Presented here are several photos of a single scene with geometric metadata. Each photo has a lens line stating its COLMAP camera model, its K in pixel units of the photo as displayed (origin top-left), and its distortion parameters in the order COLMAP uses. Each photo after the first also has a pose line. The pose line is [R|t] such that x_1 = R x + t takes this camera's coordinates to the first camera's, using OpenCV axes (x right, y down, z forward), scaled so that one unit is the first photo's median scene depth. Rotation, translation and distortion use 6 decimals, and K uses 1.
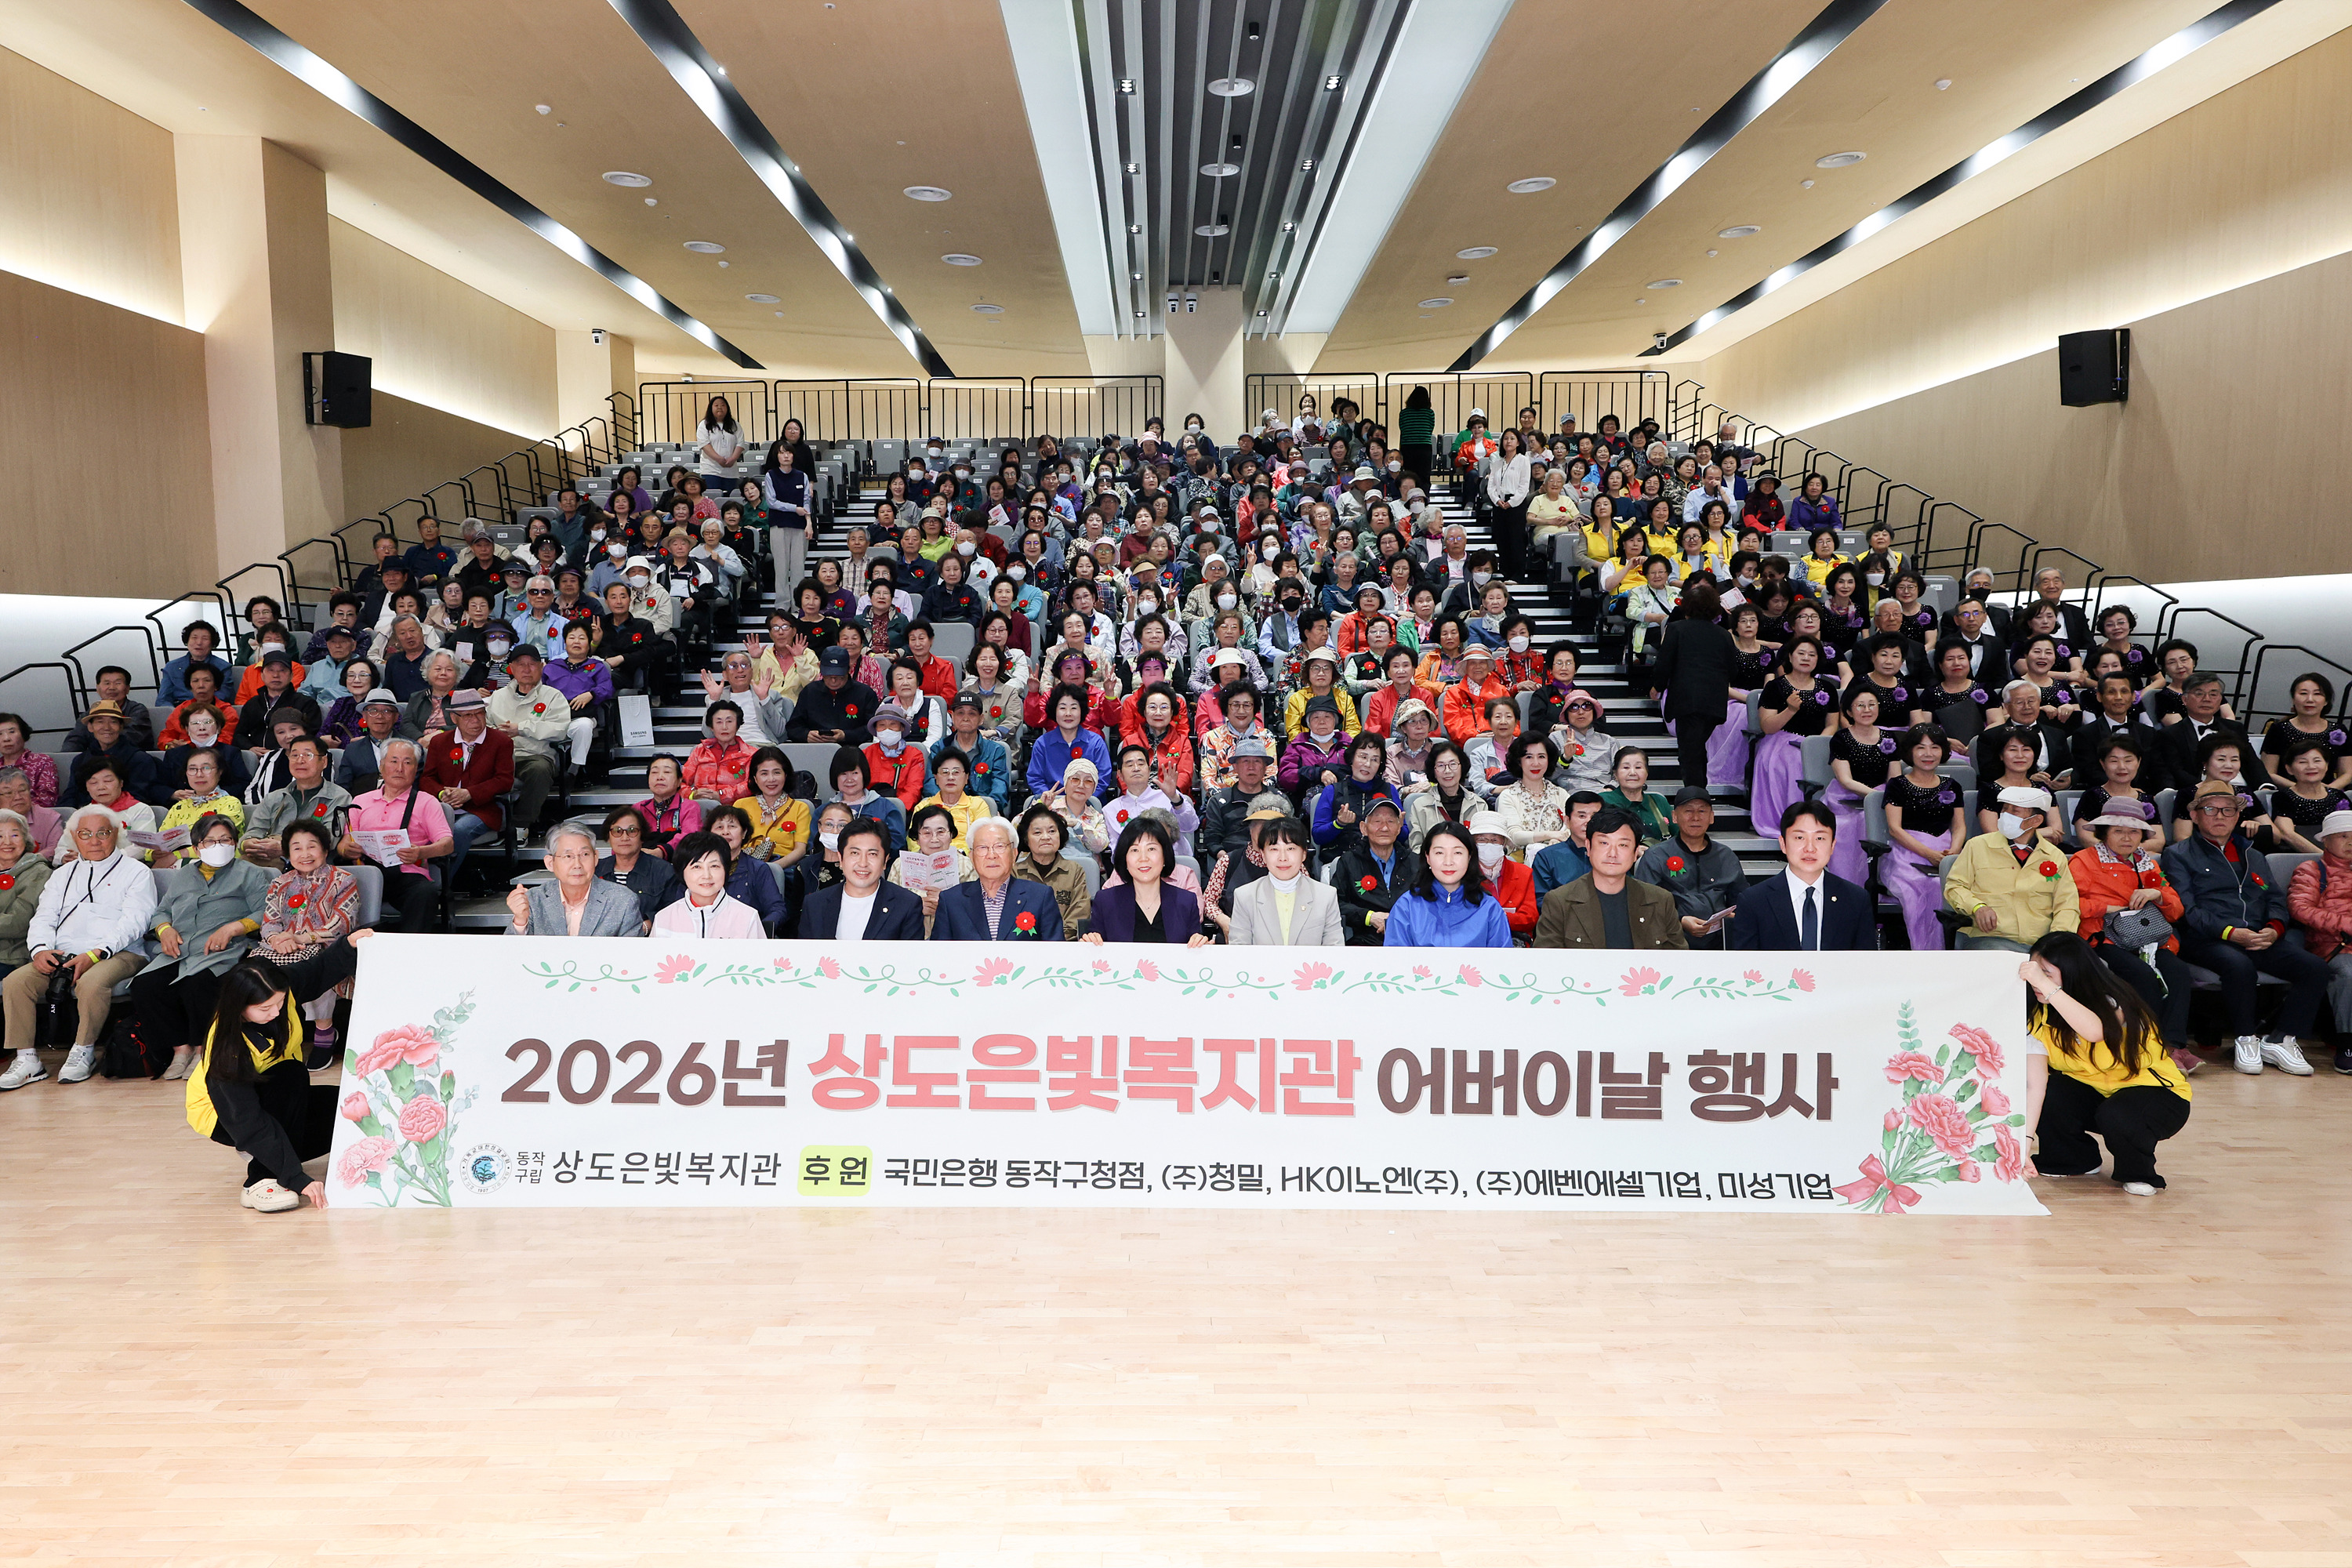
lens RADIAL K [[1632.3, 0, 1176.0], [0, 1632.3, 784.0], [0, 0, 1]] dist [-0.003461, 0.000957]
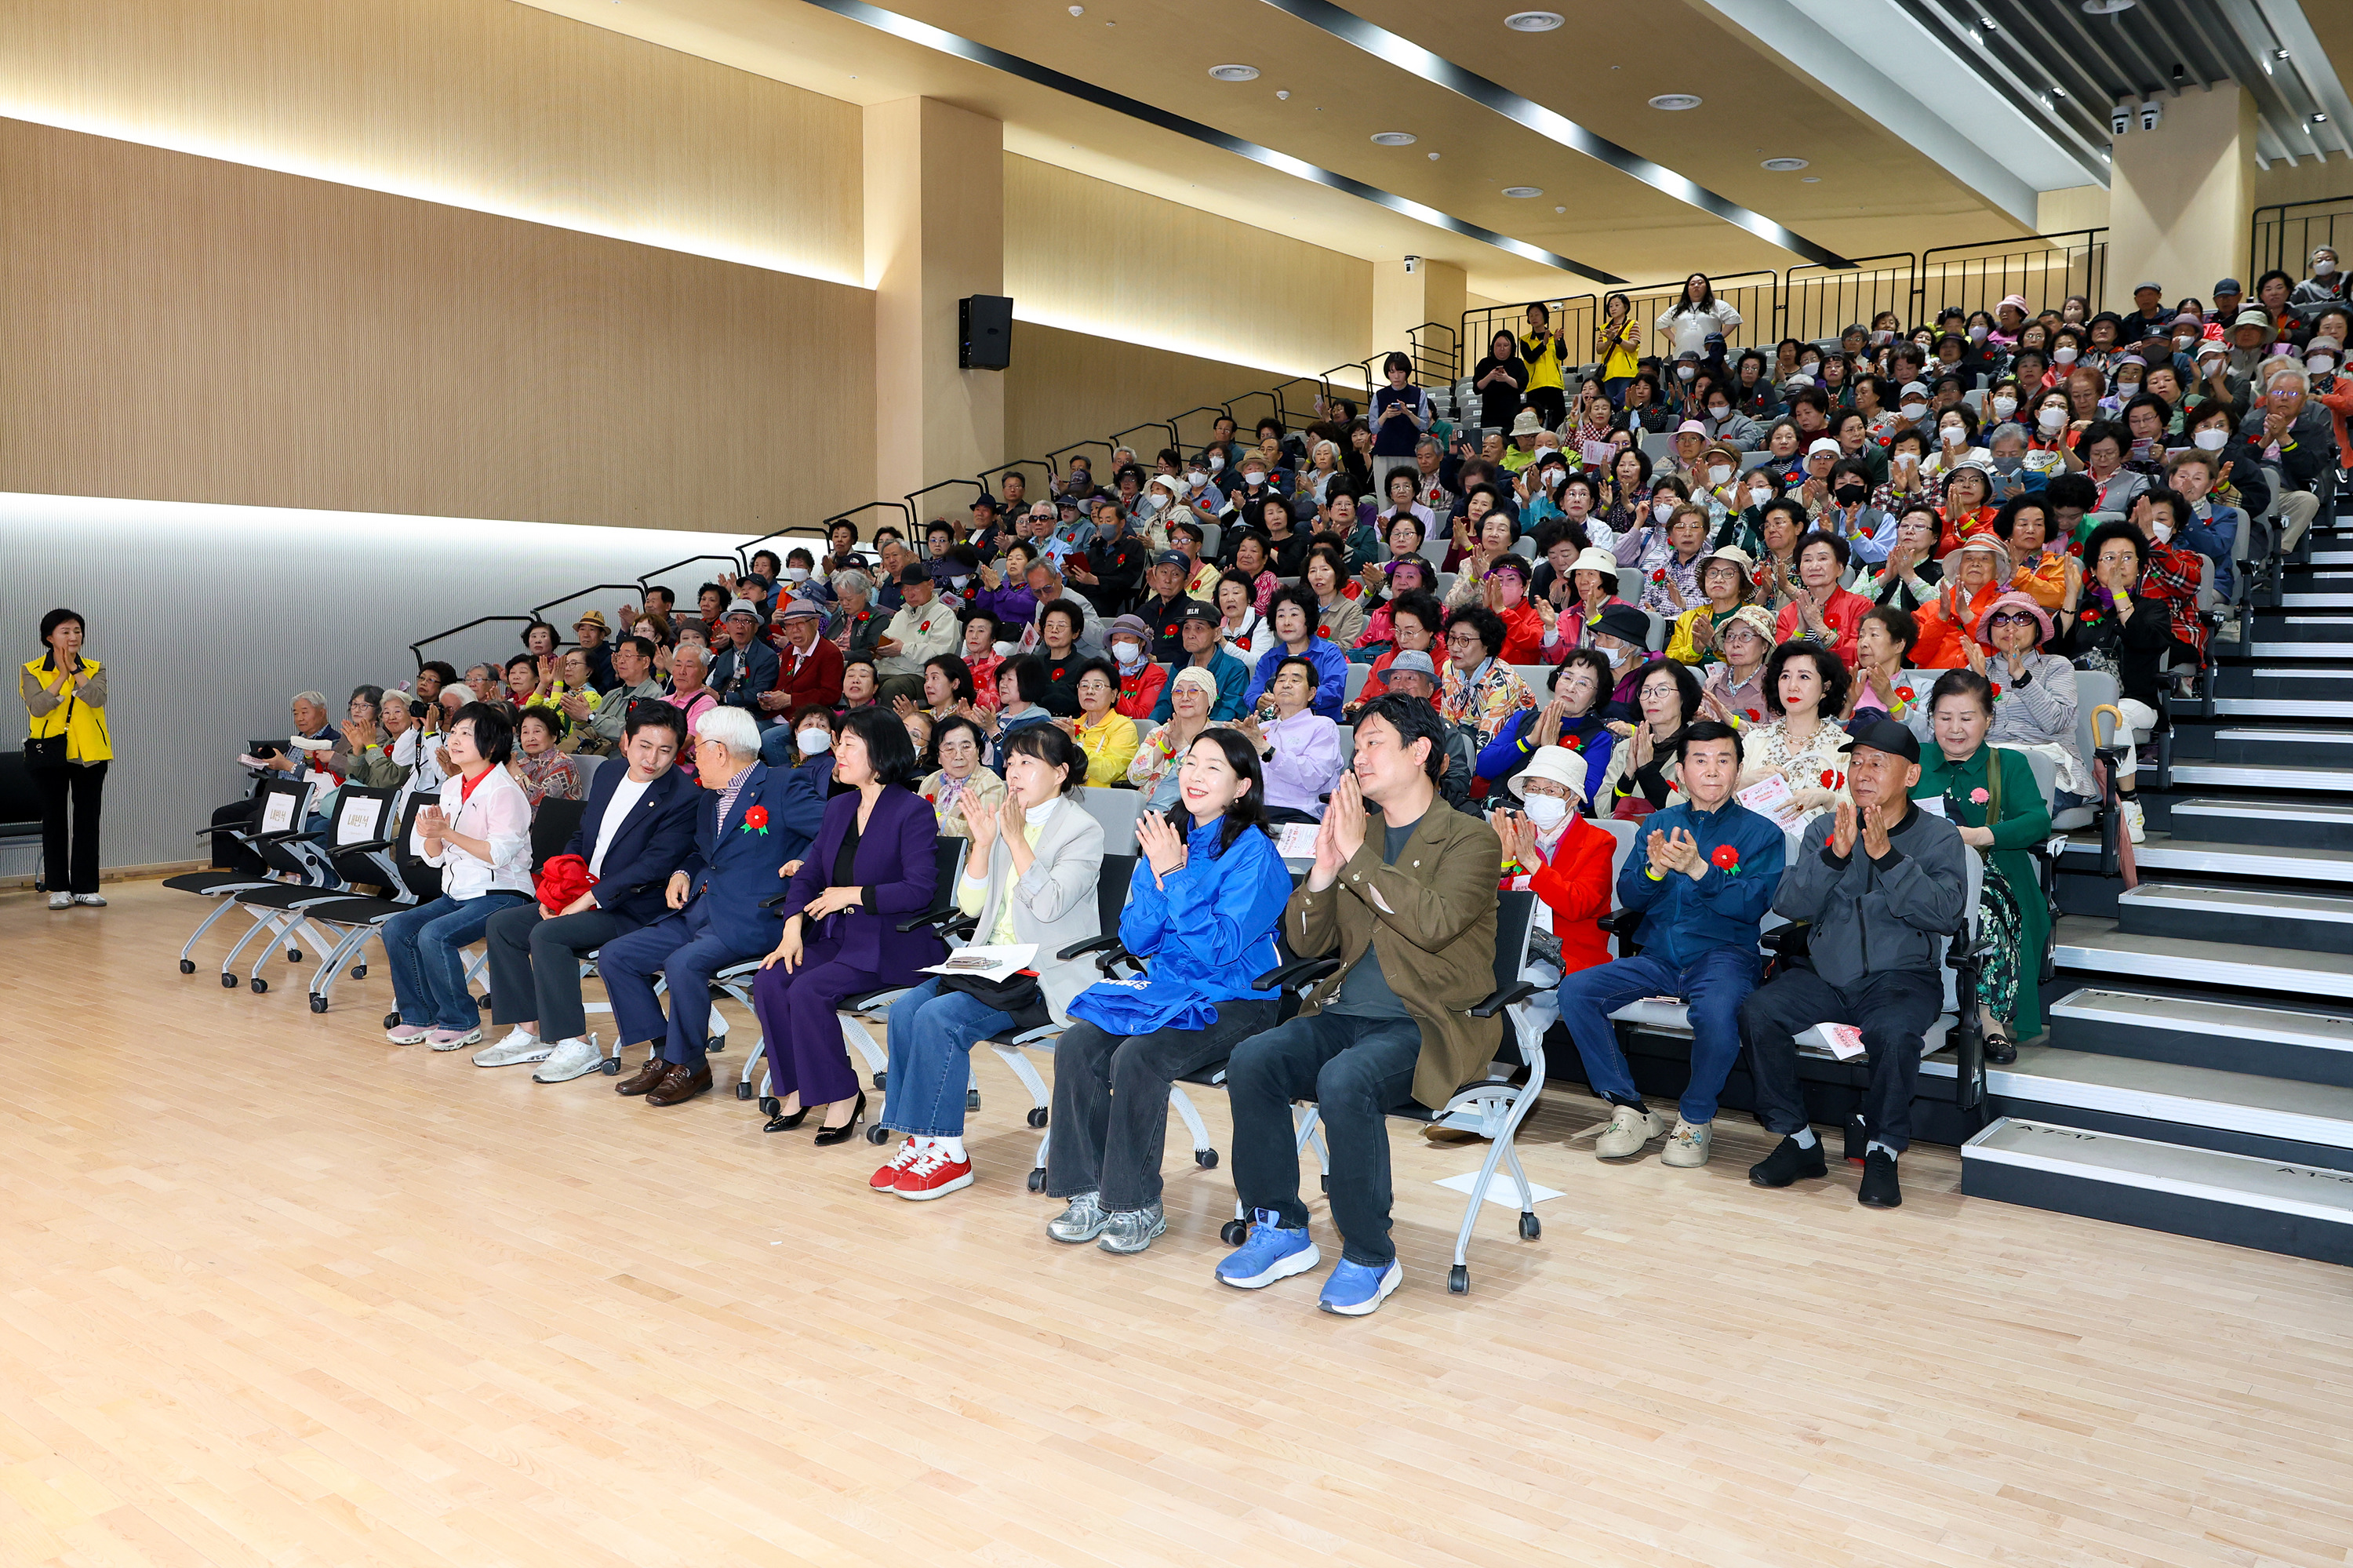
lens RADIAL K [[1854.1, 0, 1122.7], [0, 1854.1, 789.9], [0, 0, 1]] dist [-0.009193, 0.003685]
pose [[0.762447, 0.062257, -0.644048, 0.316431], [-0.068391, 0.997539, 0.015464, 0.018628], [0.643426, 0.032256, 0.764829, 0.183528]]
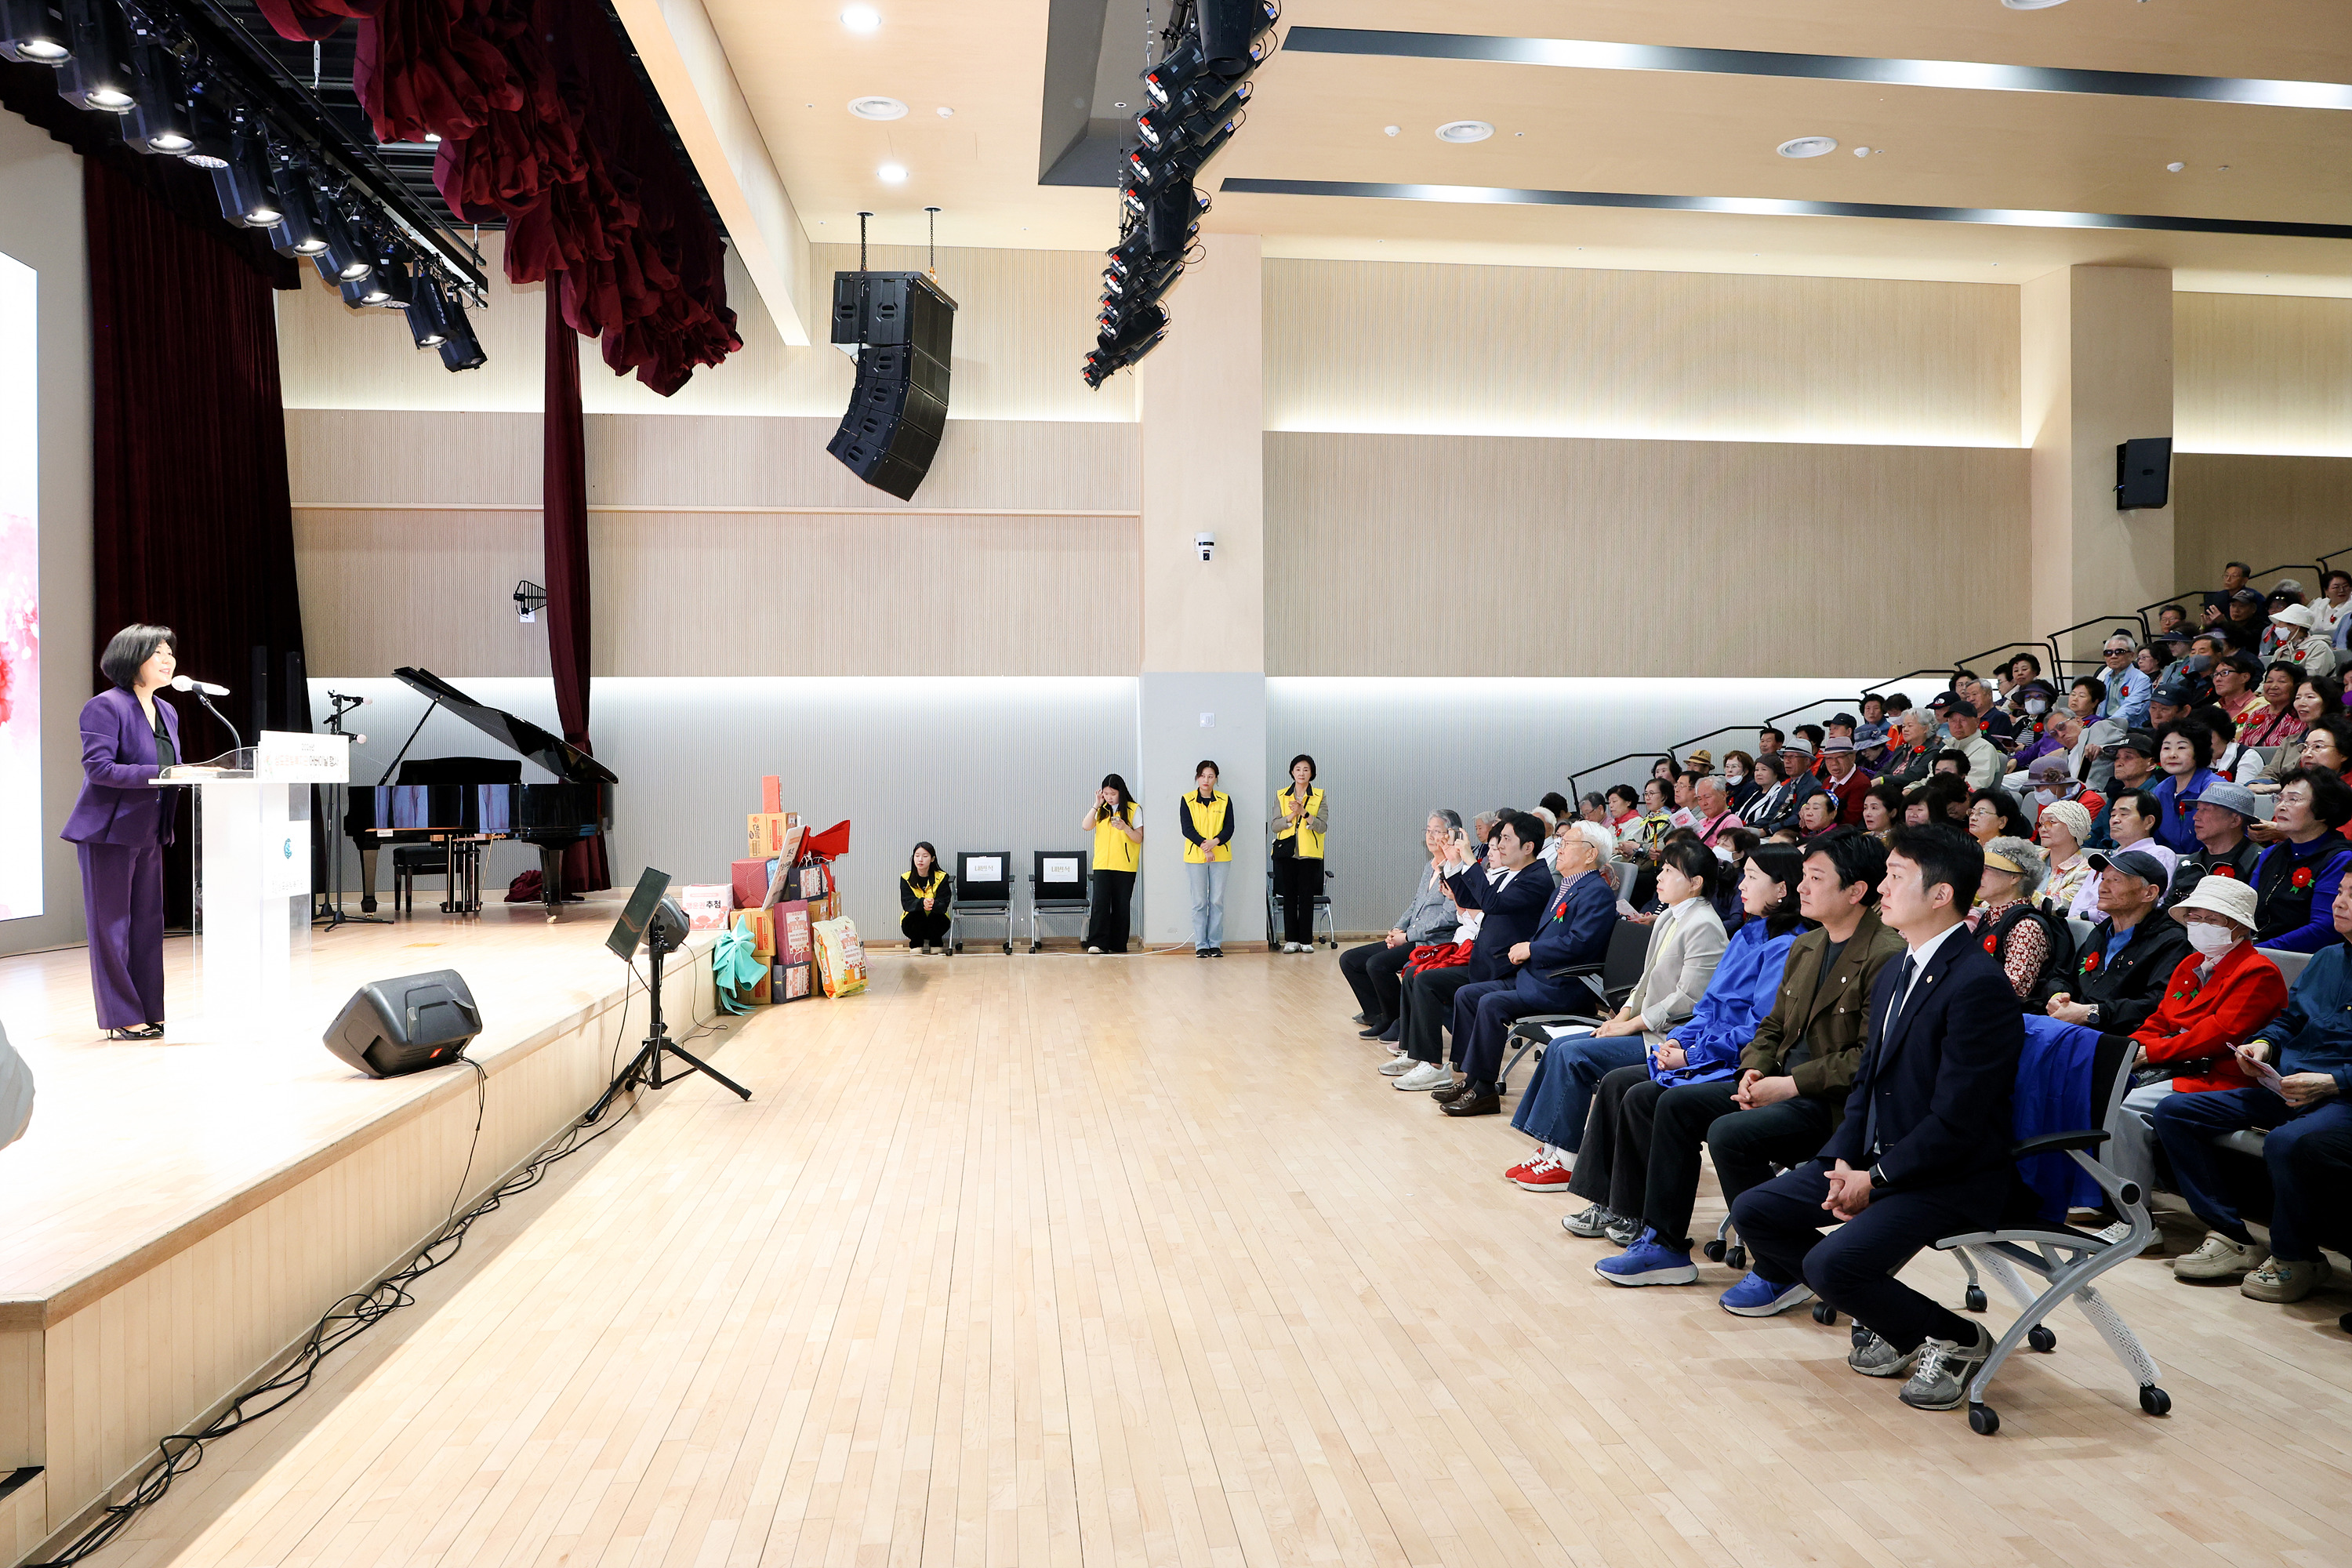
lens RADIAL K [[1632.3, 0, 1176.0], [0, 1632.3, 784.0], [0, 0, 1]] dist [-0.003461, 0.000957]
pose [[0.105509, 0.016823, -0.994276, 0.478620], [-0.086794, 0.996197, 0.007645, 0.004182], [0.990623, 0.085491, 0.106568, 0.288379]]
